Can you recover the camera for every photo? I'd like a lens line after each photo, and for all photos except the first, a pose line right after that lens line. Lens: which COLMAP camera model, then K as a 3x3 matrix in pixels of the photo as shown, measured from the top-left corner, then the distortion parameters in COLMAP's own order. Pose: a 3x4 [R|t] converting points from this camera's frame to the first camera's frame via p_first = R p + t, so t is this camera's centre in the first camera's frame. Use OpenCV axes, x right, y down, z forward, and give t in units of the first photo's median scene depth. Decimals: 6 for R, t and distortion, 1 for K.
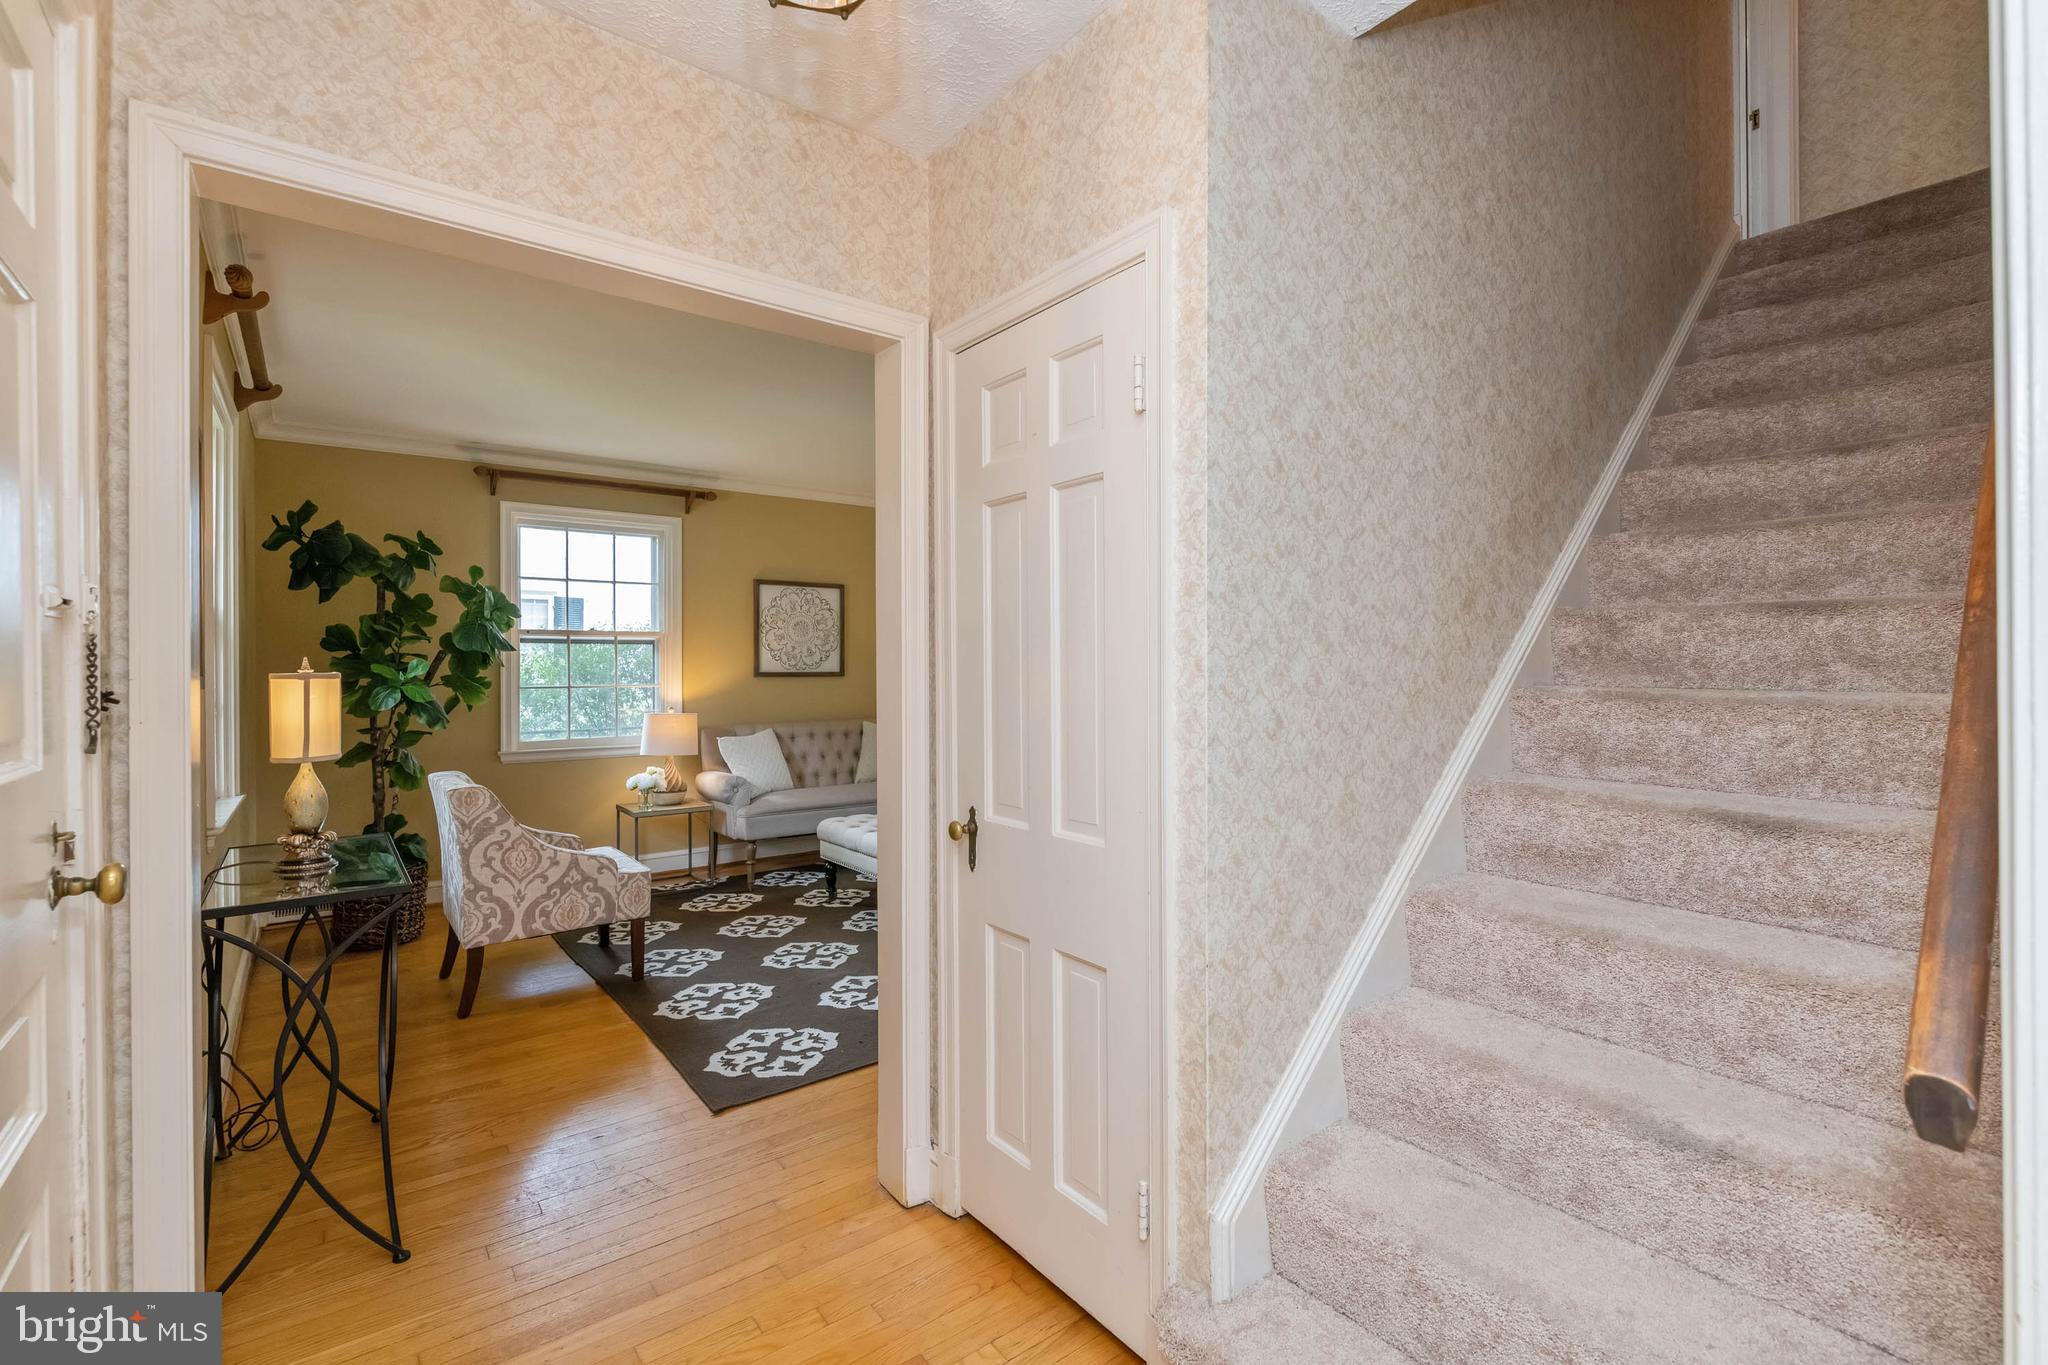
lens RADIAL K [[873.9, 0, 1024.0], [0, 873.9, 682.5], [0, 0, 1]] dist [0.003716, 0.000240]
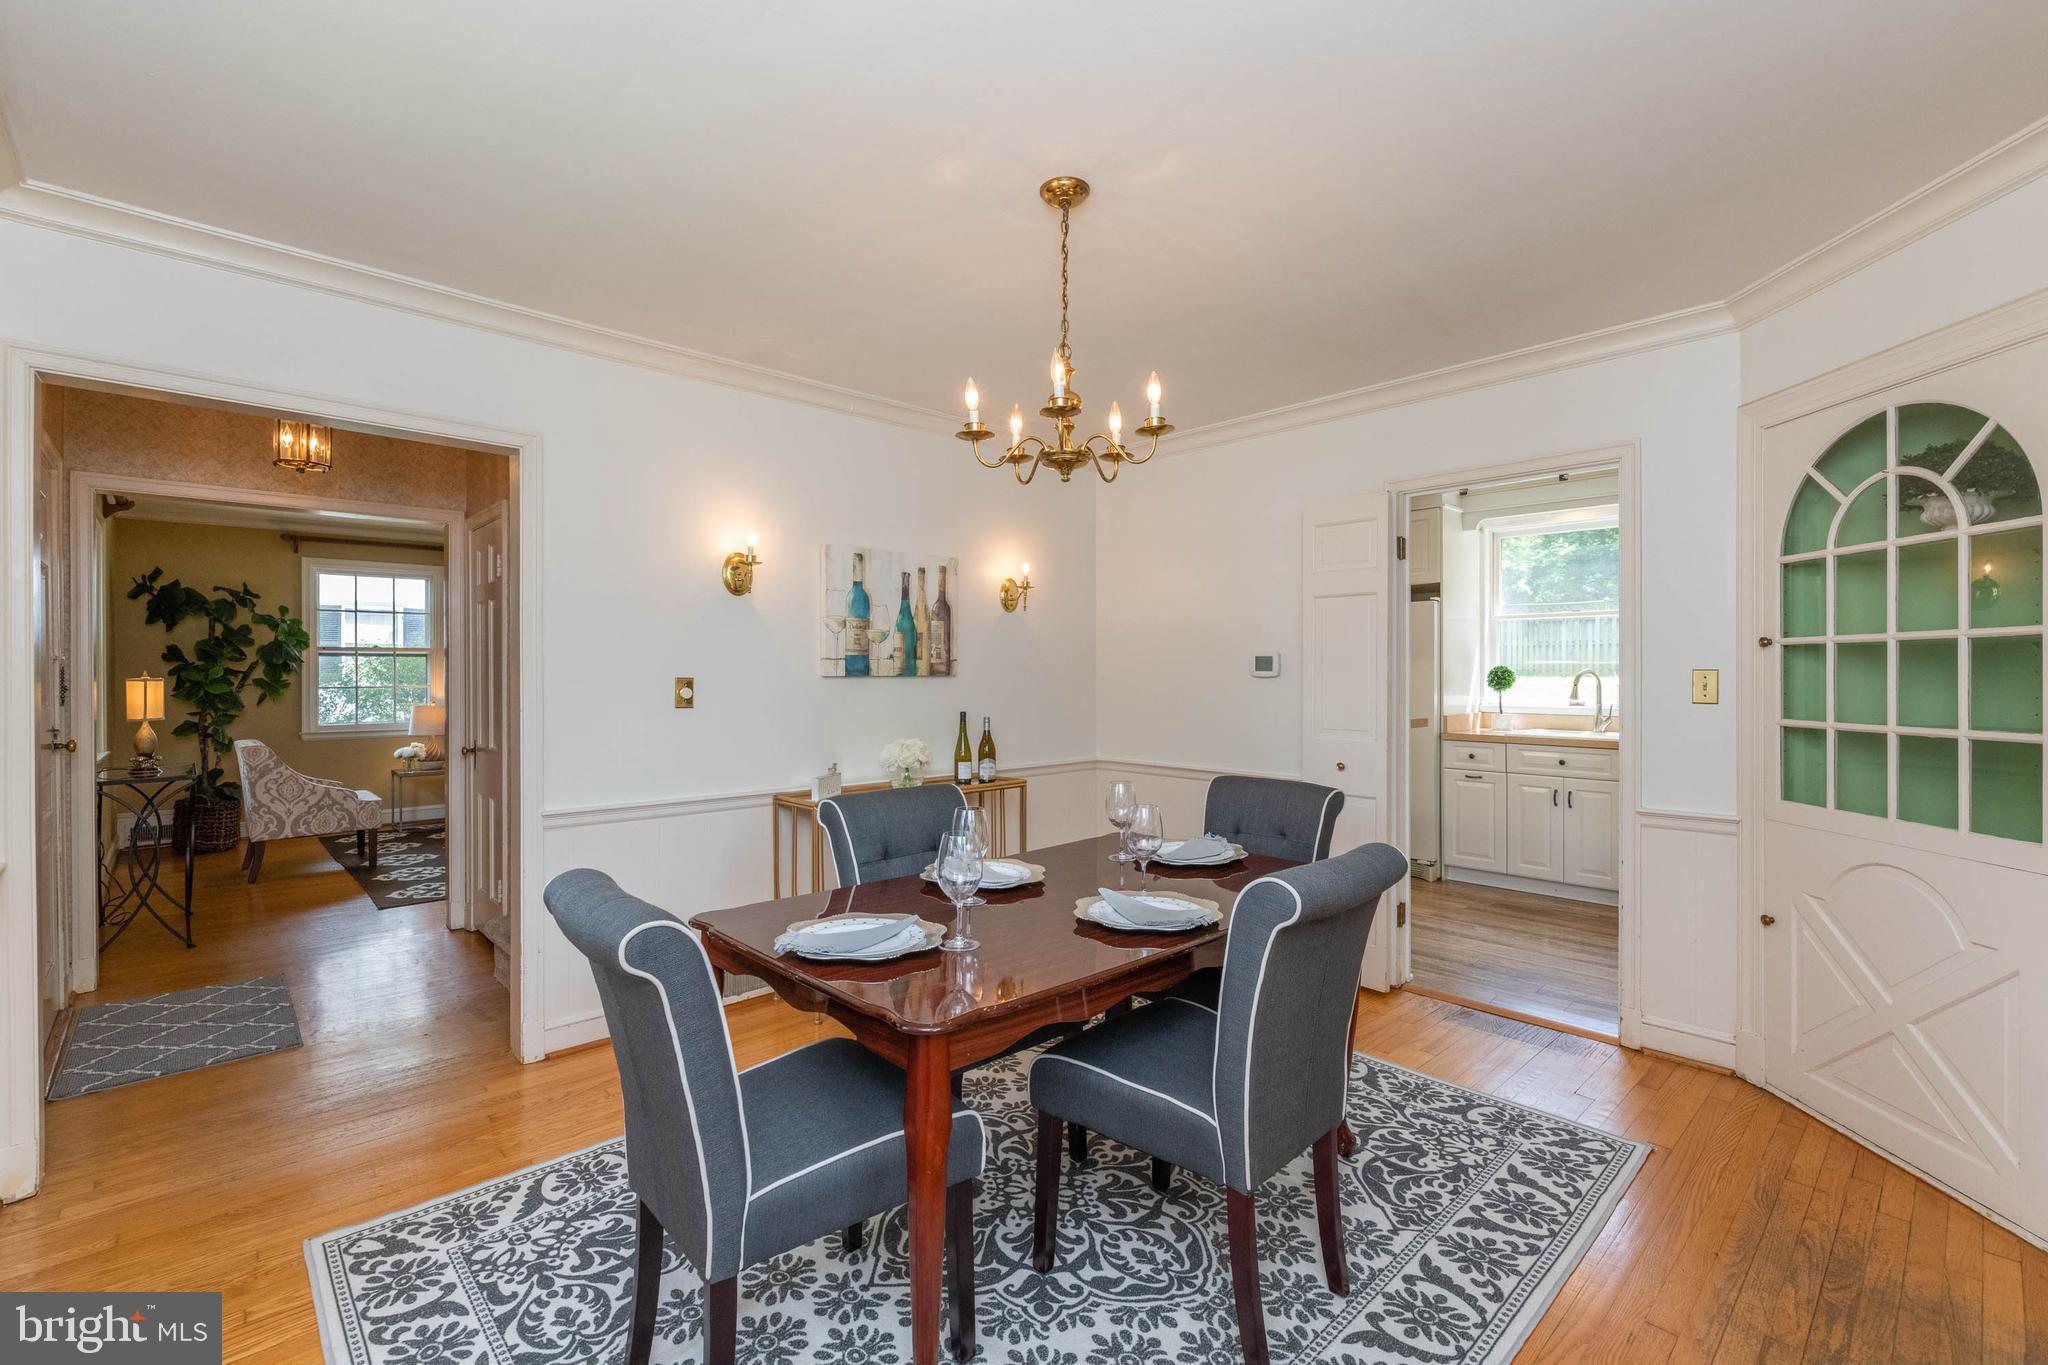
lens RADIAL K [[889.1, 0, 1016.4], [0, 889.1, 672.5], [0, 0, 1]] dist [-0.000977, 0.000073]
pose [[0.997635, -0.010092, 0.067996, 0.649930], [0.010819, 0.999888, -0.010338, 0.011212], [-0.067884, 0.011049, 0.997632, -0.735710]]
